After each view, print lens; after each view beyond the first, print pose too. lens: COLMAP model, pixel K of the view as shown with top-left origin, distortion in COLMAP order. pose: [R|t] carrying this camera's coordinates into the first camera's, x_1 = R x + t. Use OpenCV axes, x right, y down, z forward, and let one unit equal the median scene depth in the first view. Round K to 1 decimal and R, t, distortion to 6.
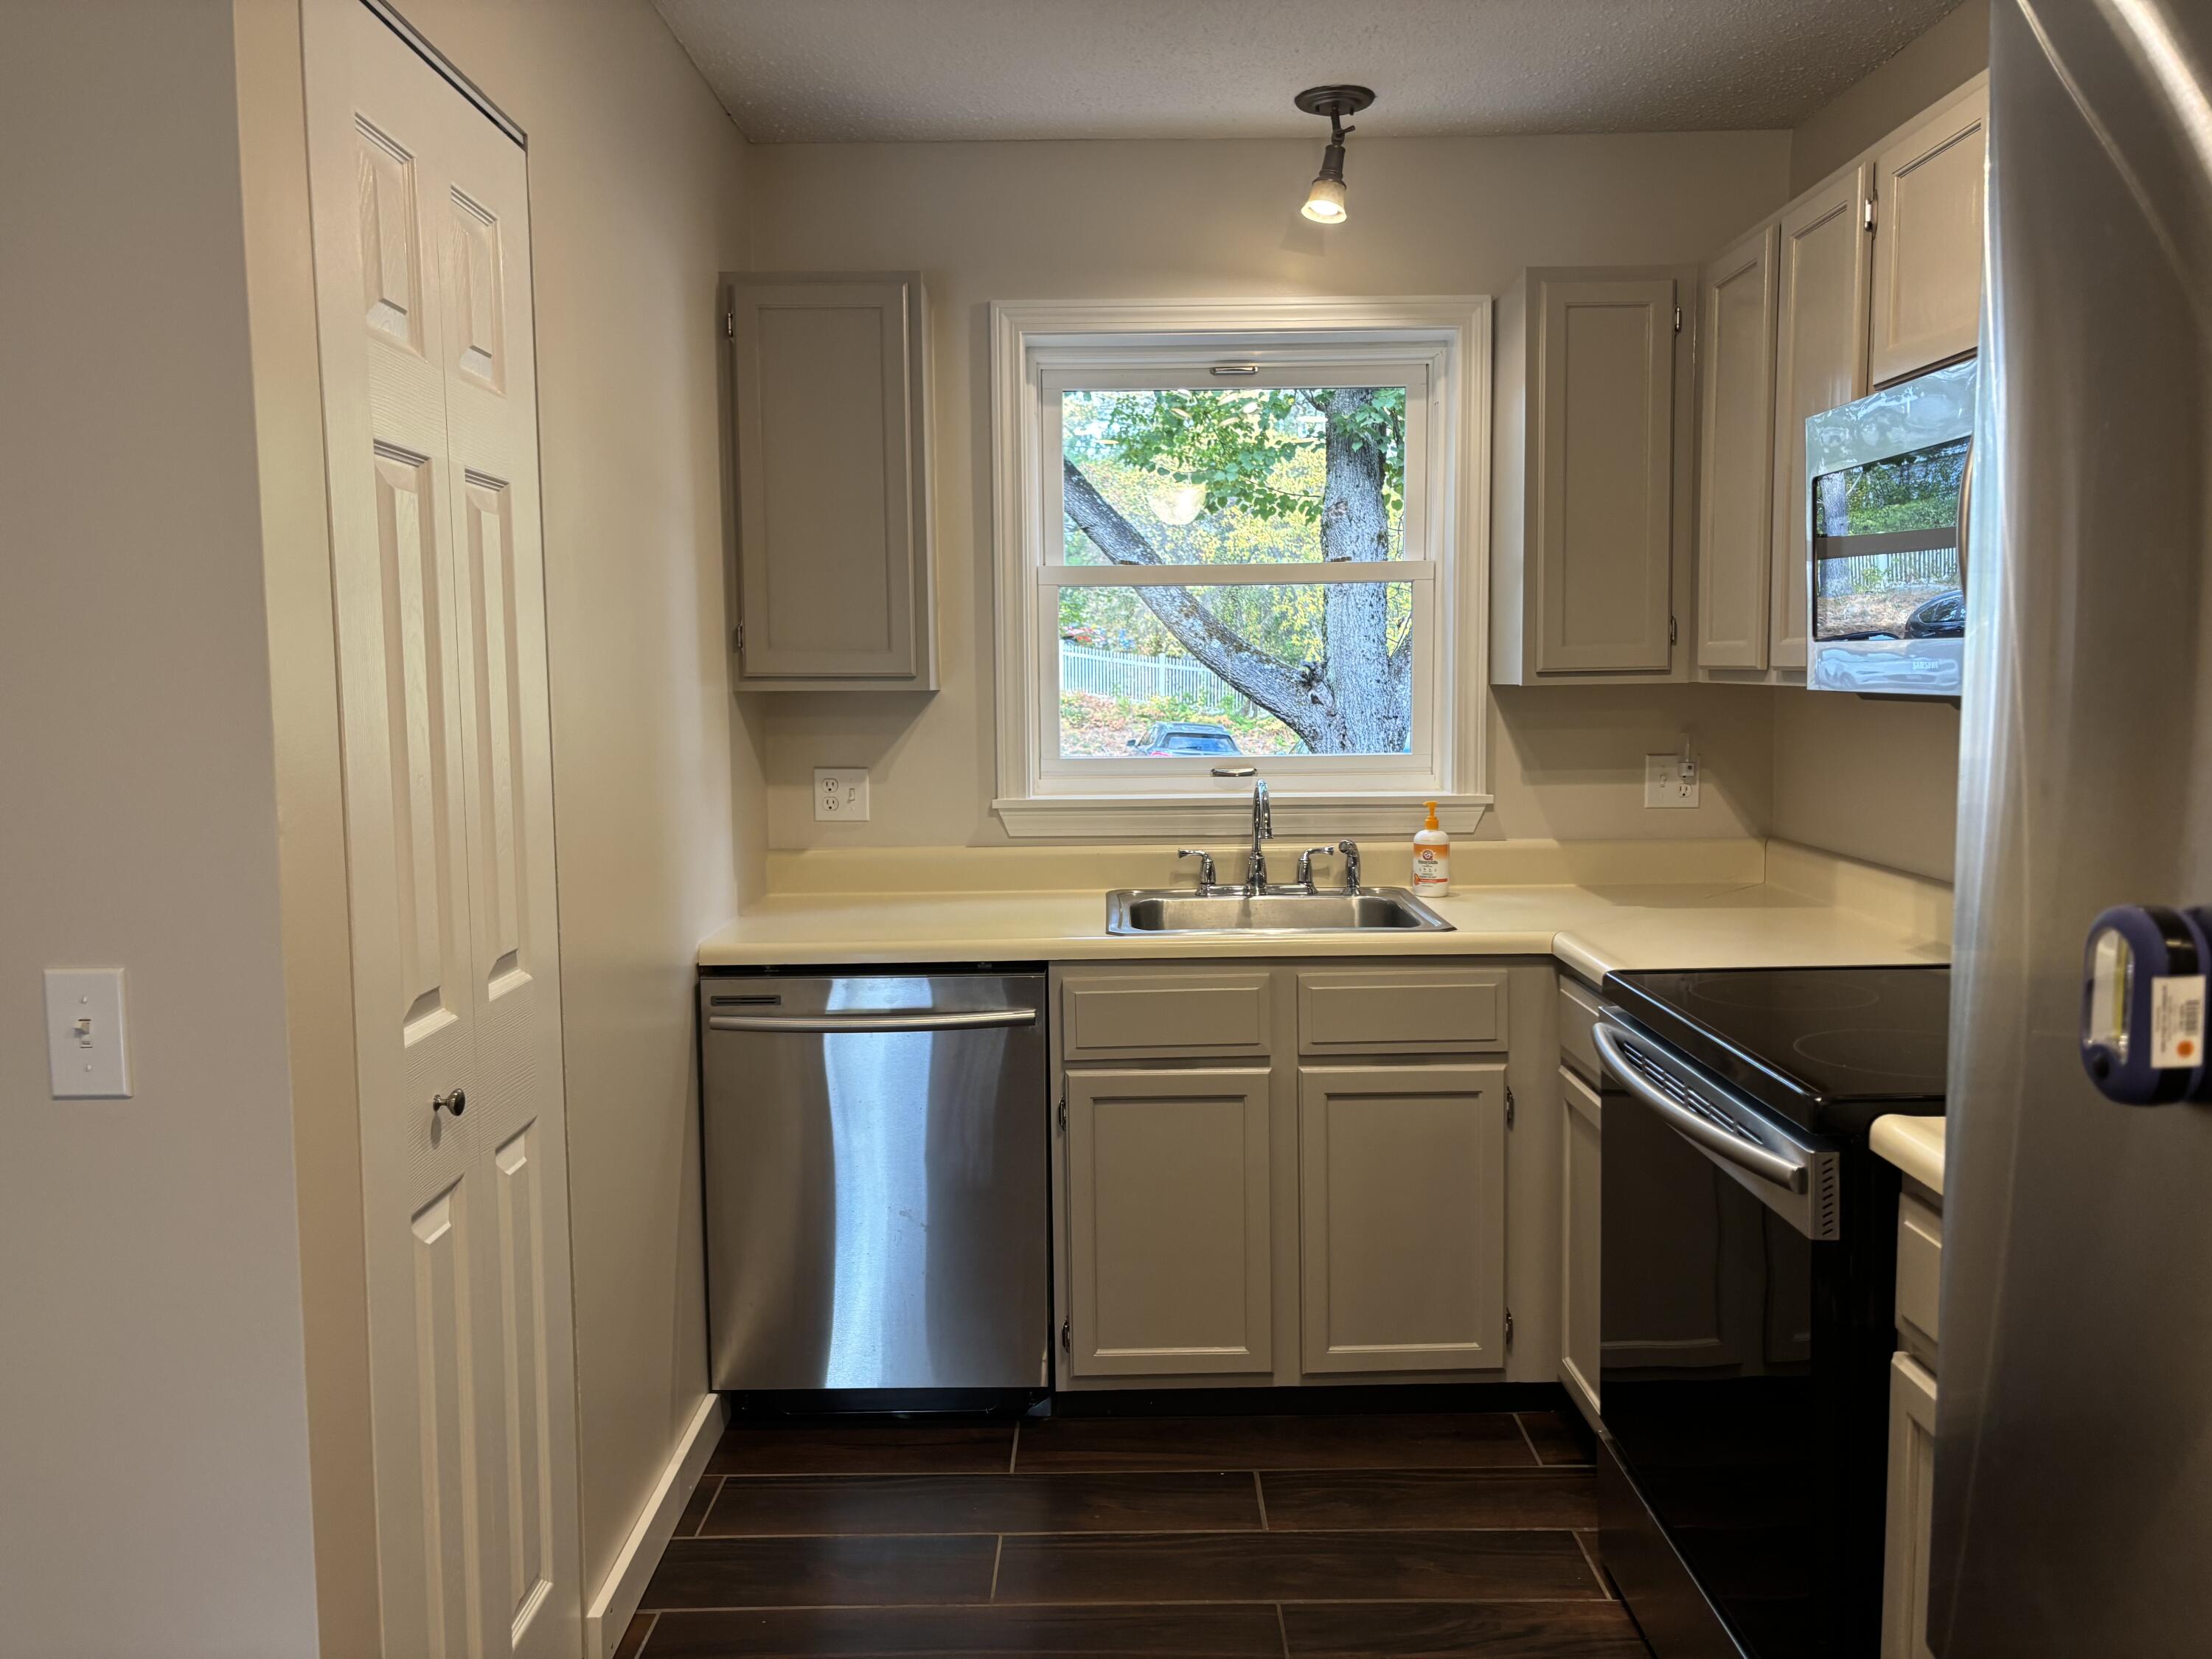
lens RADIAL K [[1623.9, 0, 1136.9], [0, 1623.9, 810.7], [0, 0, 1]] dist [0.047410, -0.050261]
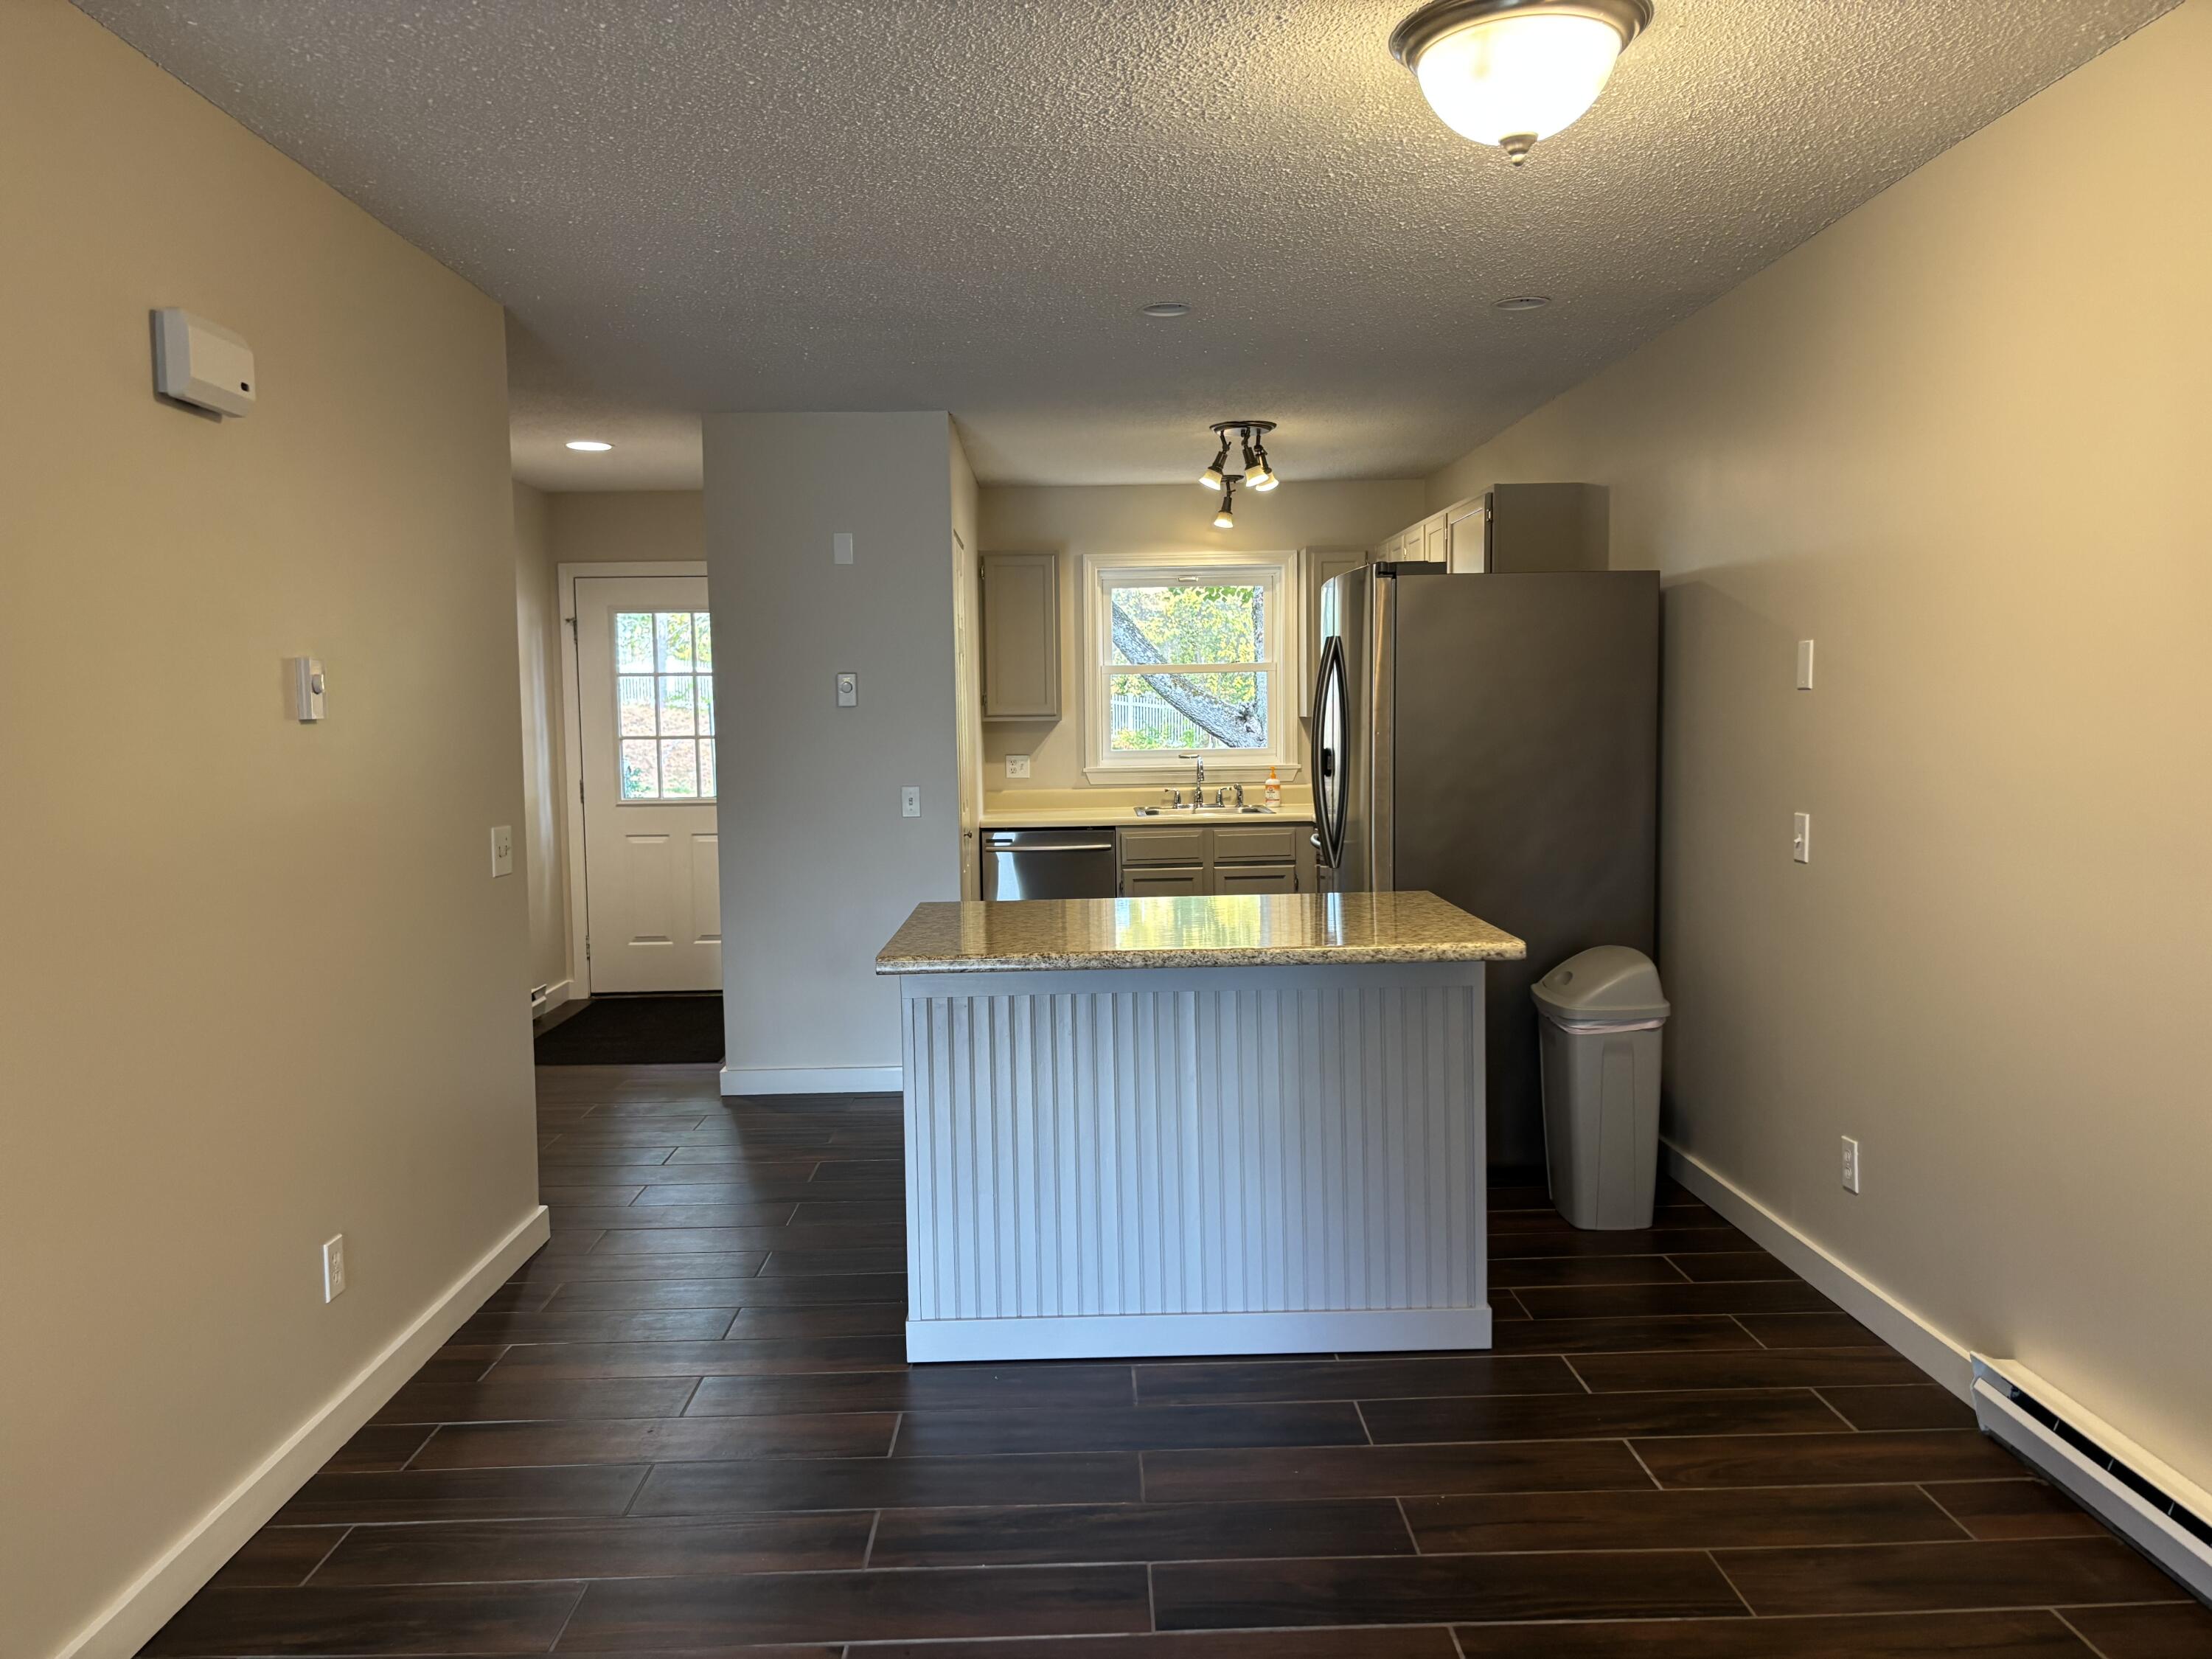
lens RADIAL K [[1623.9, 0, 1106.8], [0, 1623.9, 828.9], [0, 0, 1]] dist [0.047410, -0.050261]
pose [[0.999974, -0.005773, 0.004369, -0.069071], [0.005821, 0.999923, -0.011002, 0.108685], [-0.004305, 0.011027, 0.999930, -1.344868]]
